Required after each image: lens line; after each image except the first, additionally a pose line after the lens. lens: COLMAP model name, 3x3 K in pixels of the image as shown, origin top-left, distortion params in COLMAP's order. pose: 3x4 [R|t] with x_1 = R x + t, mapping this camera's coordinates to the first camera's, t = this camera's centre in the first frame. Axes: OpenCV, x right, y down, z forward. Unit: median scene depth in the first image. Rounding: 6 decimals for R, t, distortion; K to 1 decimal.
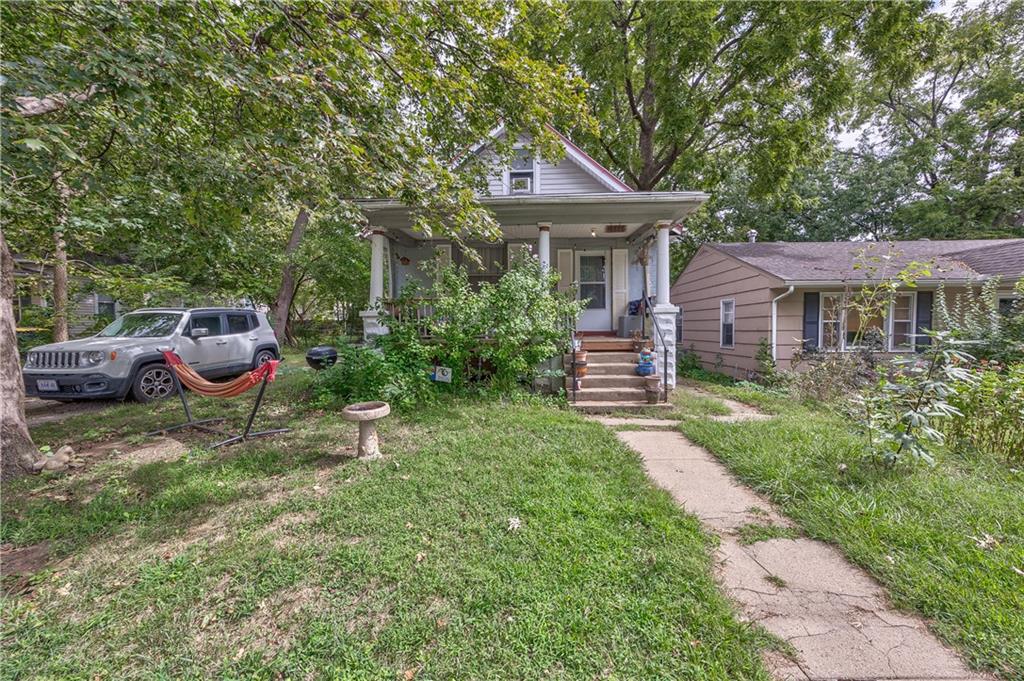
lens RADIAL K [[393.9, 0, 513.5], [0, 393.9, 333.4], [0, 0, 1]] dist [-0.002324, -0.000208]
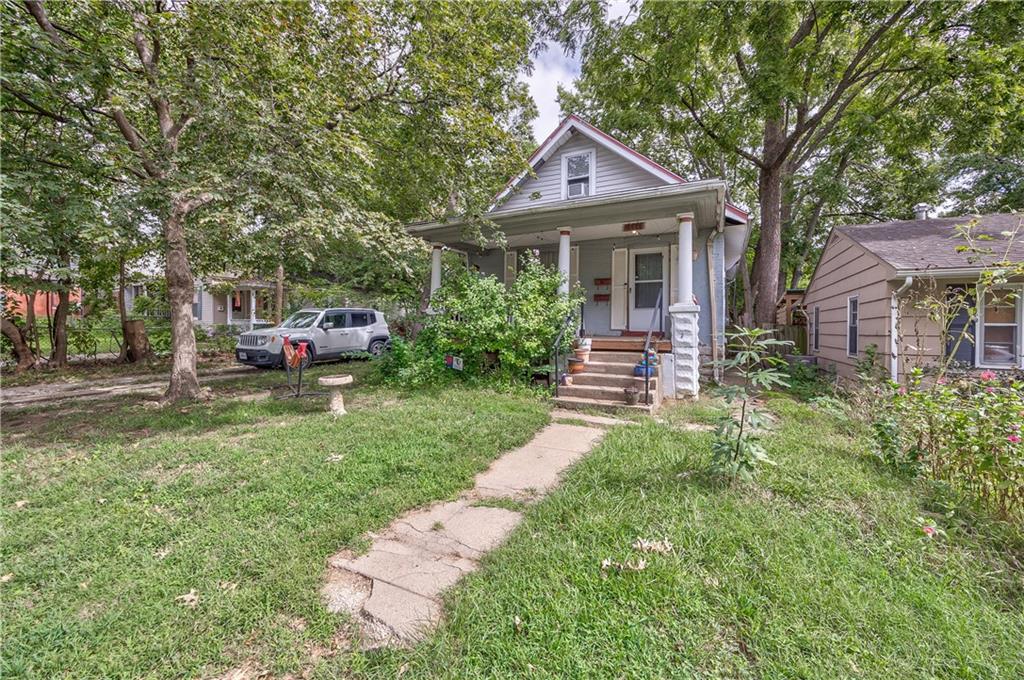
lens RADIAL K [[395.6, 0, 512.8], [0, 395.6, 318.6], [0, 0, 1]] dist [-0.001775, -0.000234]
pose [[0.904331, 0.007013, -0.426774, 0.426988], [-0.023866, 0.999132, -0.034155, 0.004813], [0.426164, 0.041073, 0.903713, -0.013463]]
